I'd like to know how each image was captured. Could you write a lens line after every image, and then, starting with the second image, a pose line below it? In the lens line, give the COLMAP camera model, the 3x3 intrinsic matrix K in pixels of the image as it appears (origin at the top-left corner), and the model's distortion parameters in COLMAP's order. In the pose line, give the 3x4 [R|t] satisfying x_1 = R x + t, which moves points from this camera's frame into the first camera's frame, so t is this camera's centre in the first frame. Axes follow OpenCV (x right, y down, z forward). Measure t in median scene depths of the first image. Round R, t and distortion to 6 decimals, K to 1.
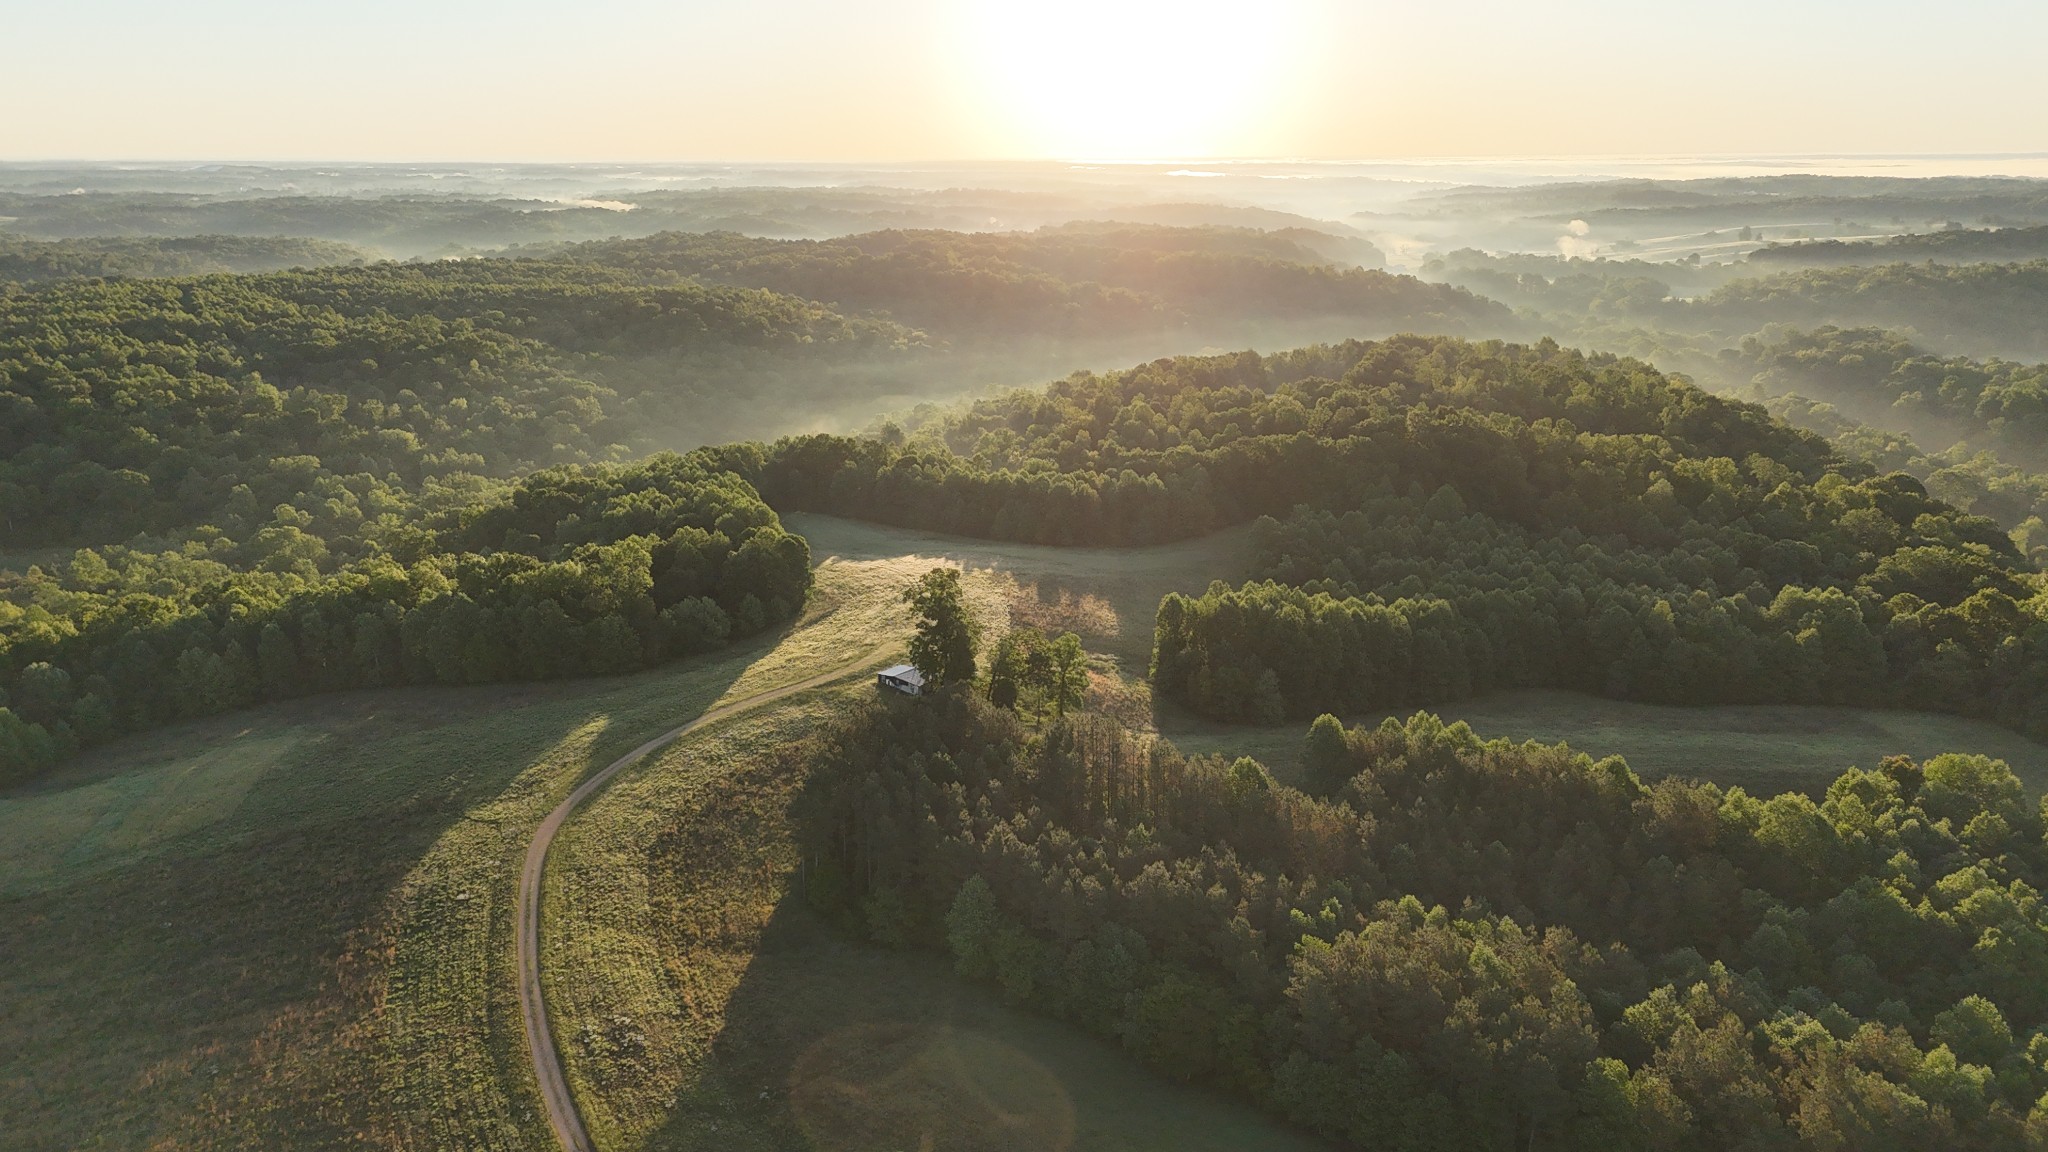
lens RADIAL K [[1481.4, 0, 1024.0], [0, 1481.4, 576.0], [0, 0, 1]] dist [0.065058, -0.045069]
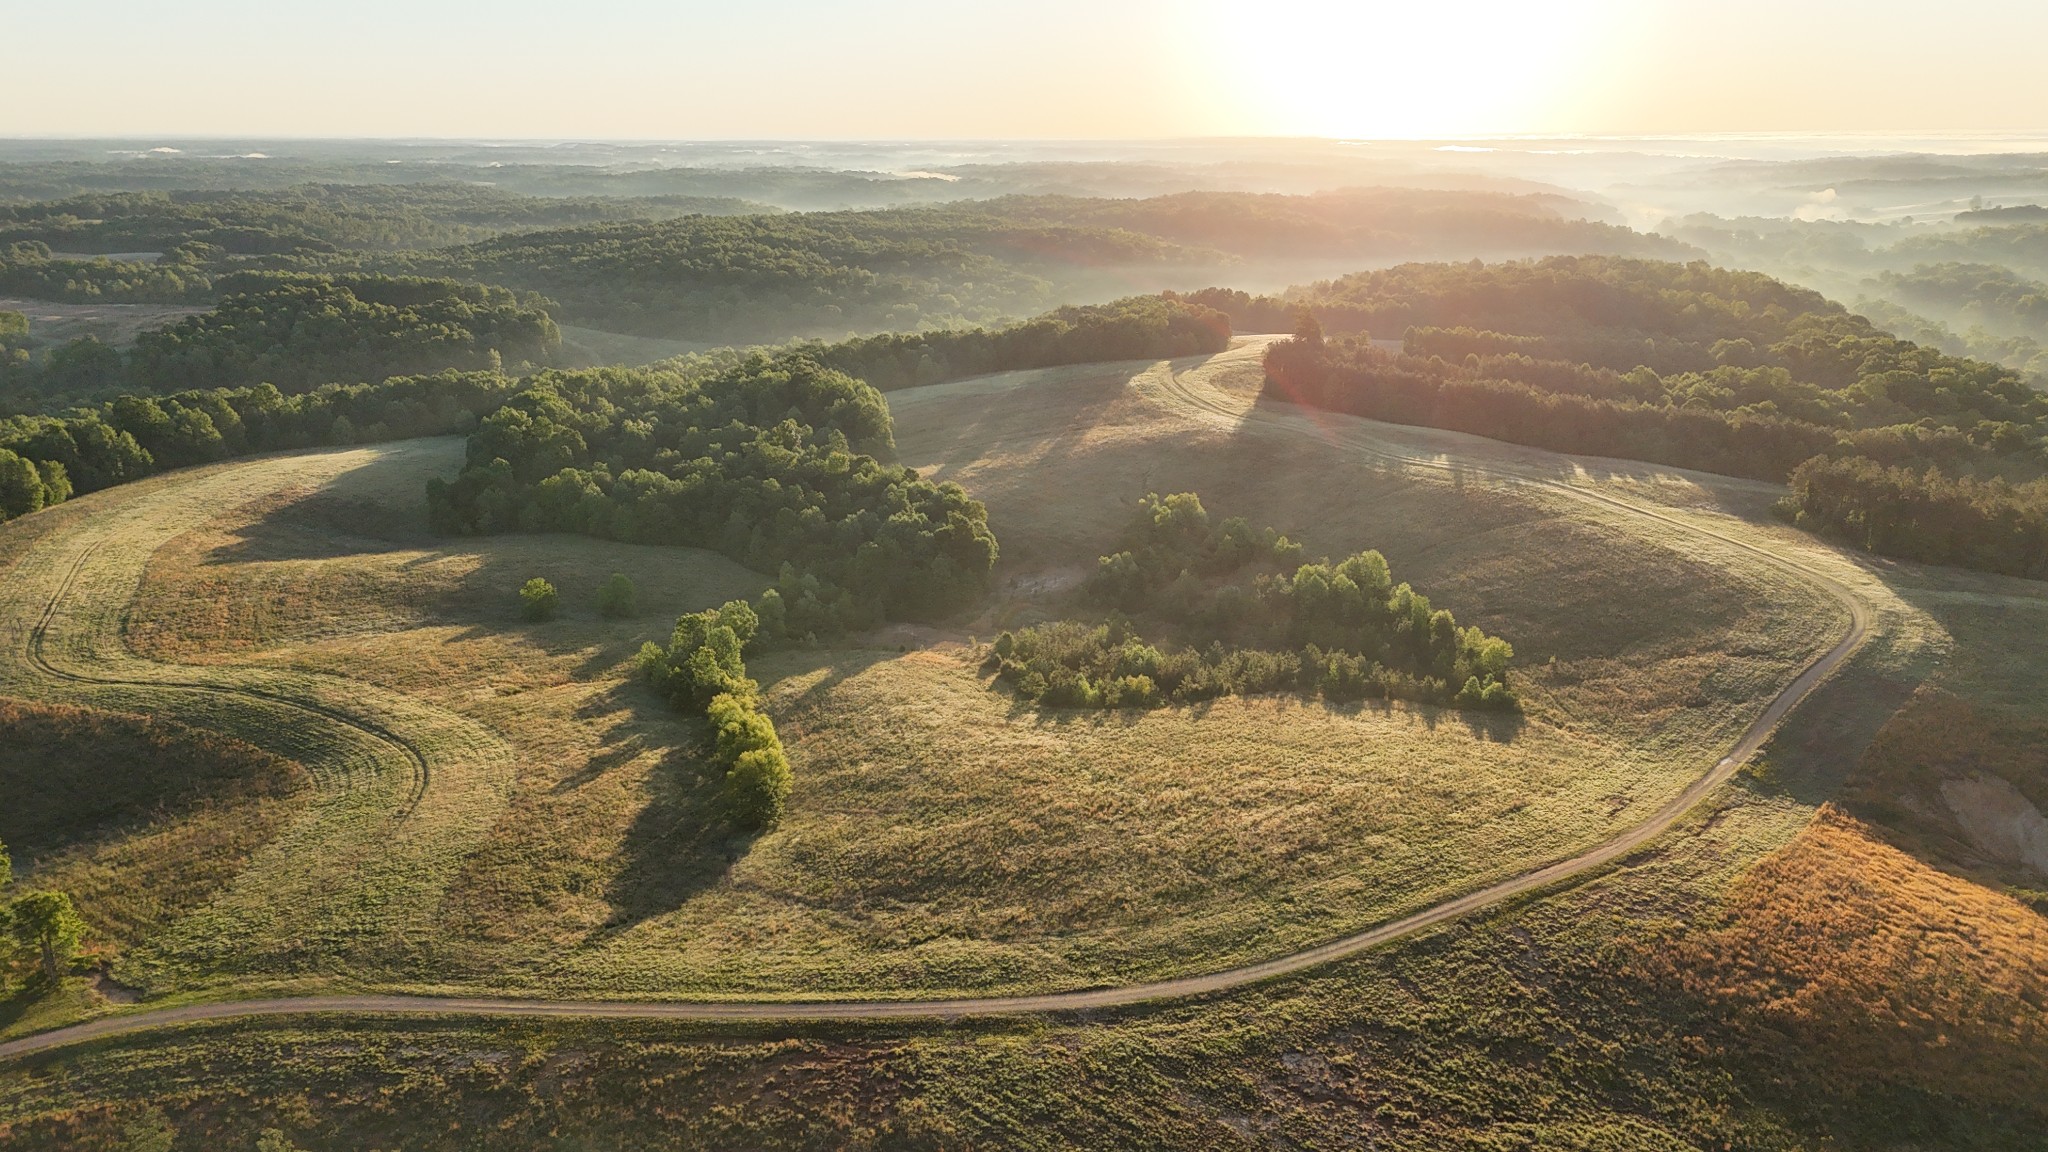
lens RADIAL K [[1481.4, 0, 1024.0], [0, 1481.4, 576.0], [0, 0, 1]] dist [0.065058, -0.045069]
pose [[0.986205, 0.048501, -0.158262, -0.014043], [-0.046270, 0.998771, 0.017759, 0.052761], [0.158929, -0.010191, 0.987237, -0.183751]]
